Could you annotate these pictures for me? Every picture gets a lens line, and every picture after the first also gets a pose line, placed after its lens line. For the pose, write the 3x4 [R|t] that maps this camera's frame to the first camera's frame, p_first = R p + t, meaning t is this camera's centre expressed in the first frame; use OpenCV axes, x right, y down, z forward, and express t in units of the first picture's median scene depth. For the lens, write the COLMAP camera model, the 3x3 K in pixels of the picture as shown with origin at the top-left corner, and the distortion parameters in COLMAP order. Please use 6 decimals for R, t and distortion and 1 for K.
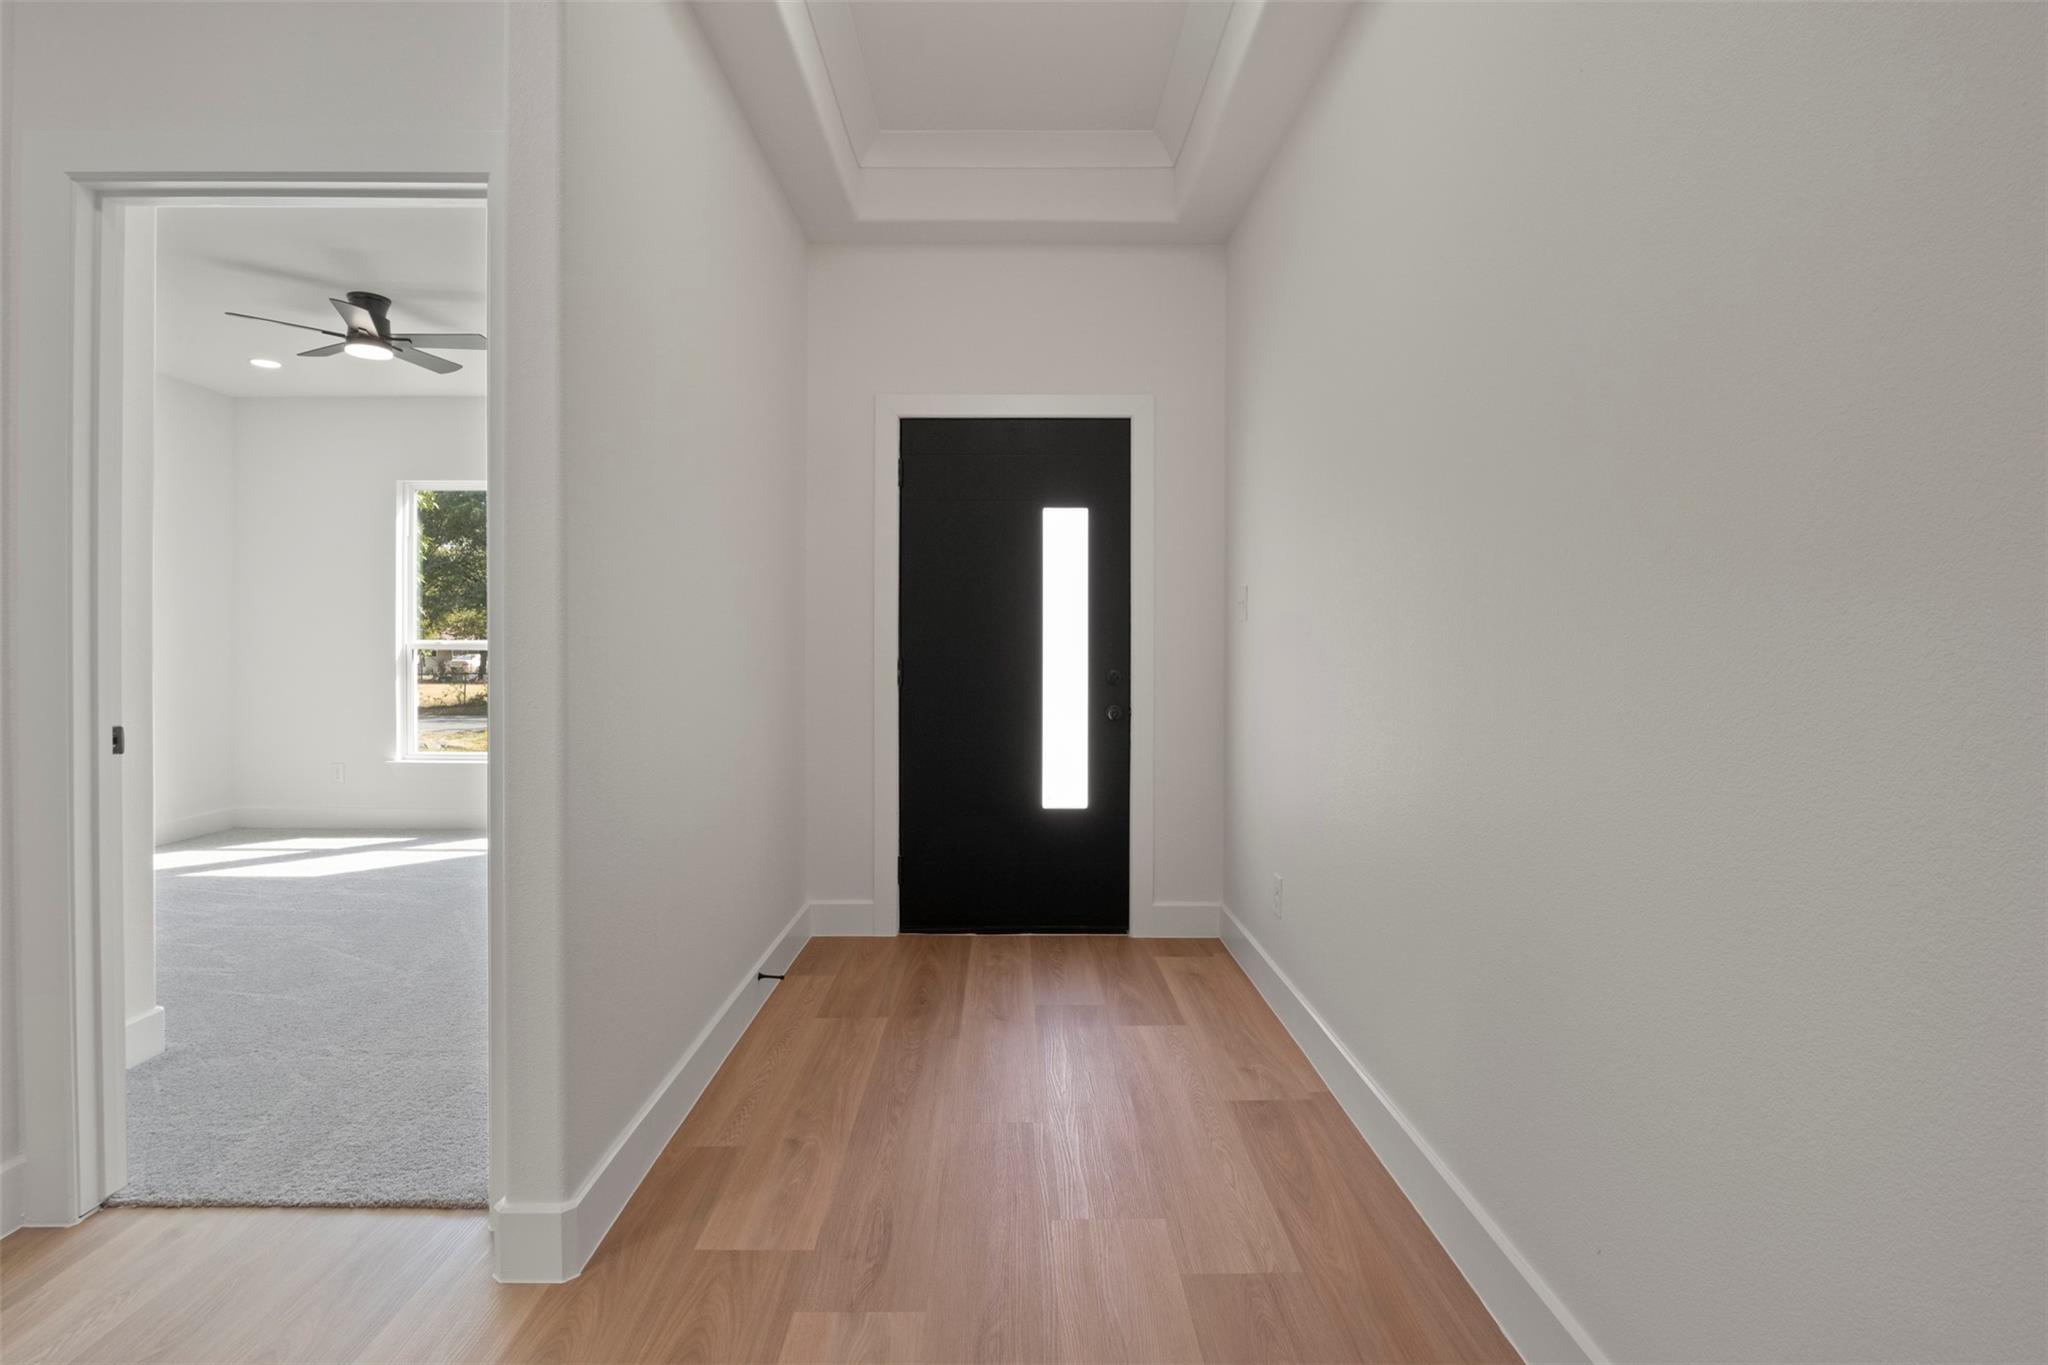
lens RADIAL K [[1025.4, 0, 1017.1], [0, 1025.4, 645.3], [0, 0, 1]] dist [-0.005243, -0.001279]
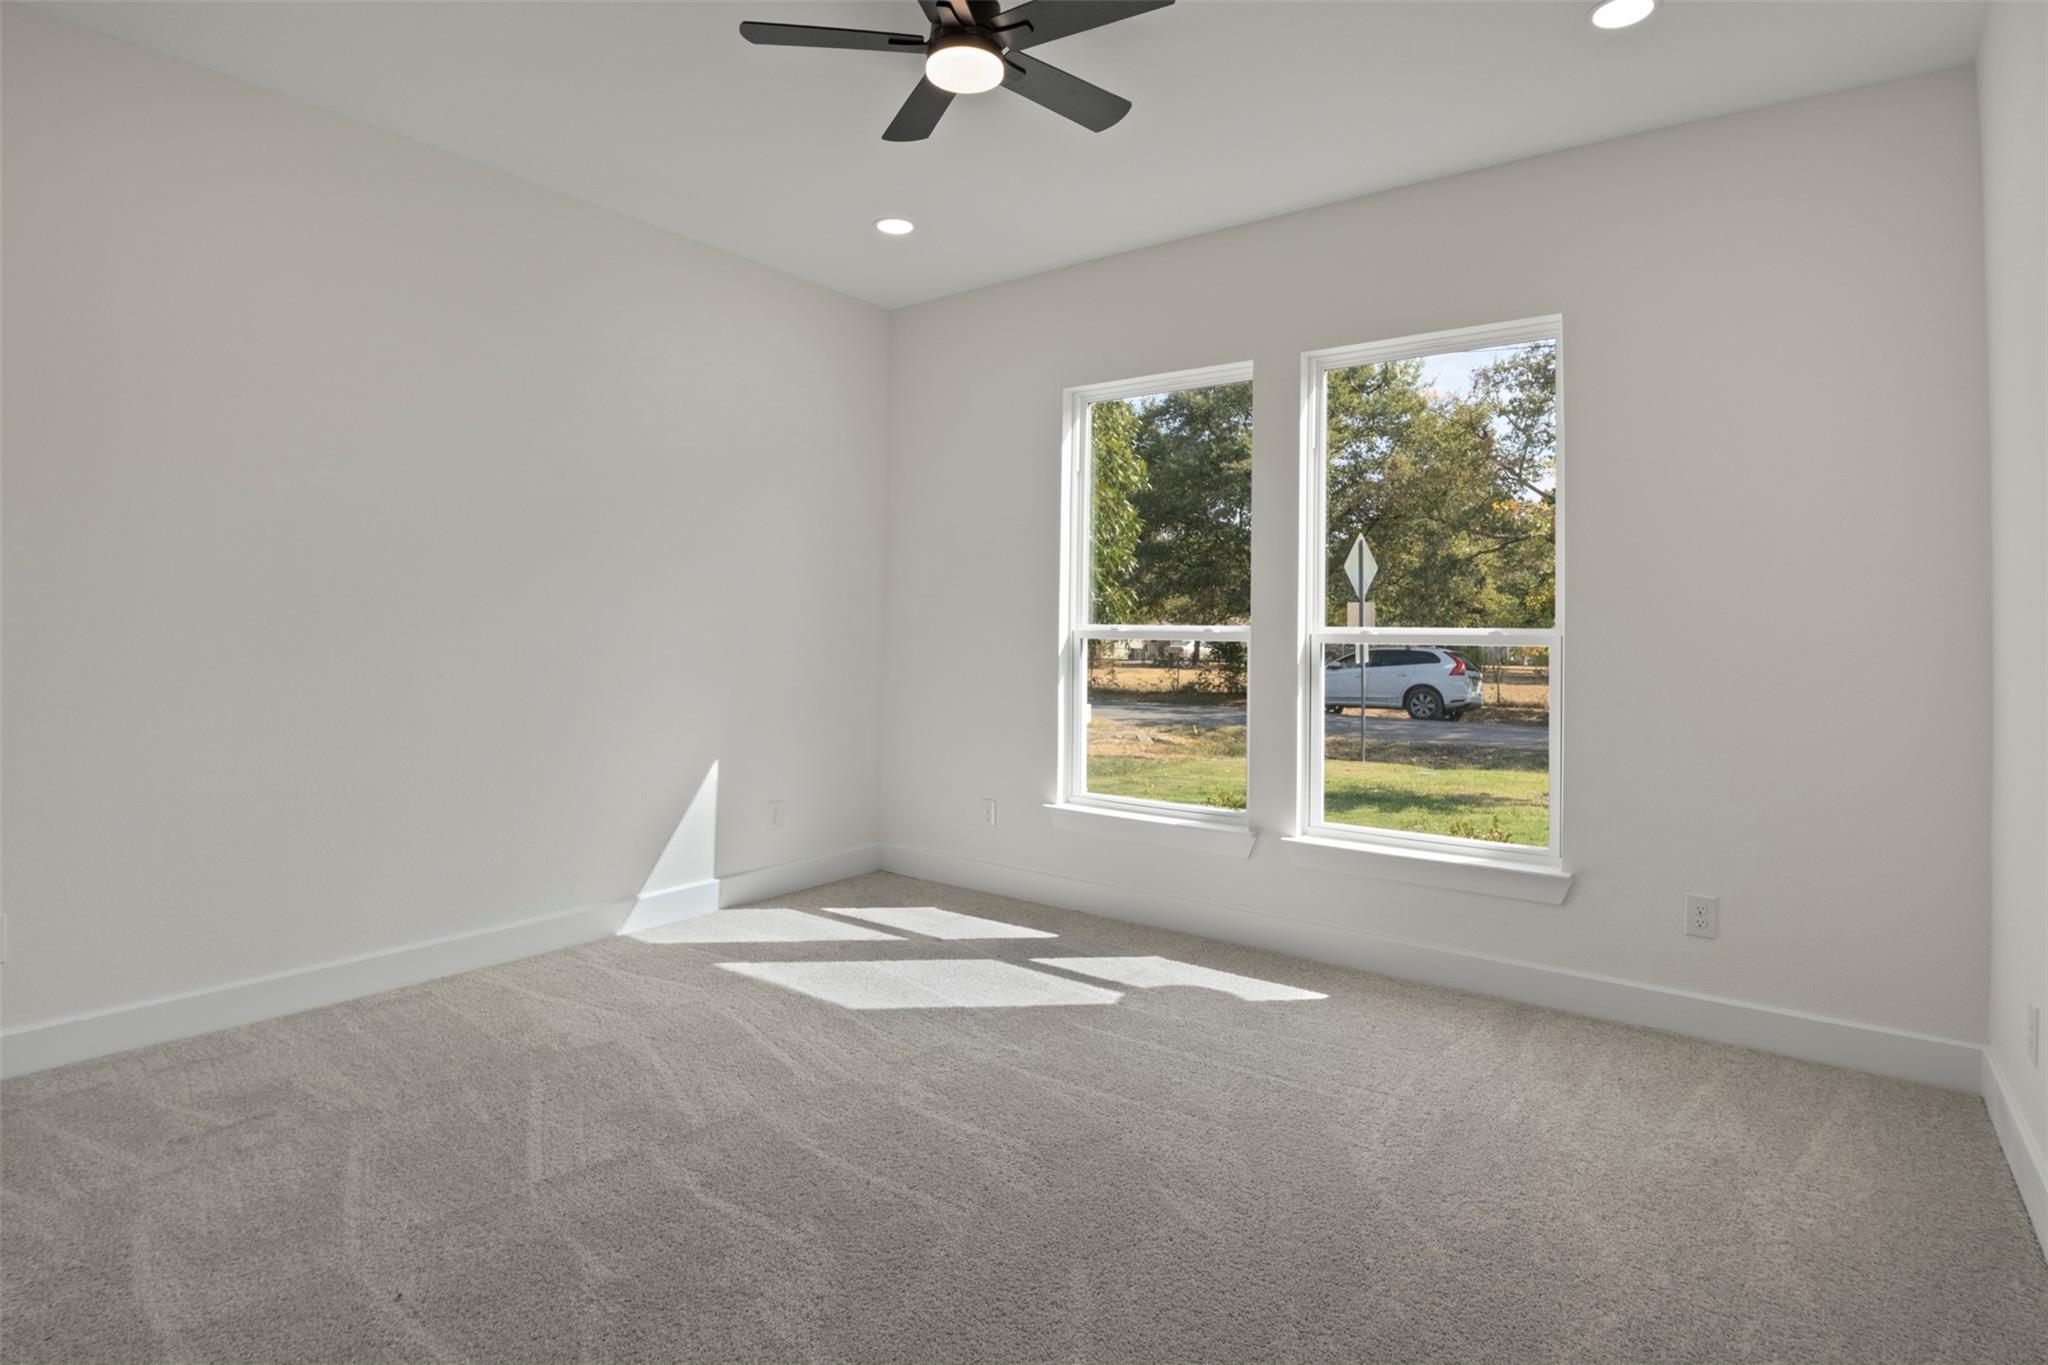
lens RADIAL K [[1025.4, 0, 1017.1], [0, 1025.4, 645.3], [0, 0, 1]] dist [-0.005243, -0.001279]
pose [[0.792385, 0.012294, -0.609897, -0.210741], [-0.004419, 0.999886, 0.014414, -0.000795], [0.610005, -0.008726, 0.792350, 0.434434]]
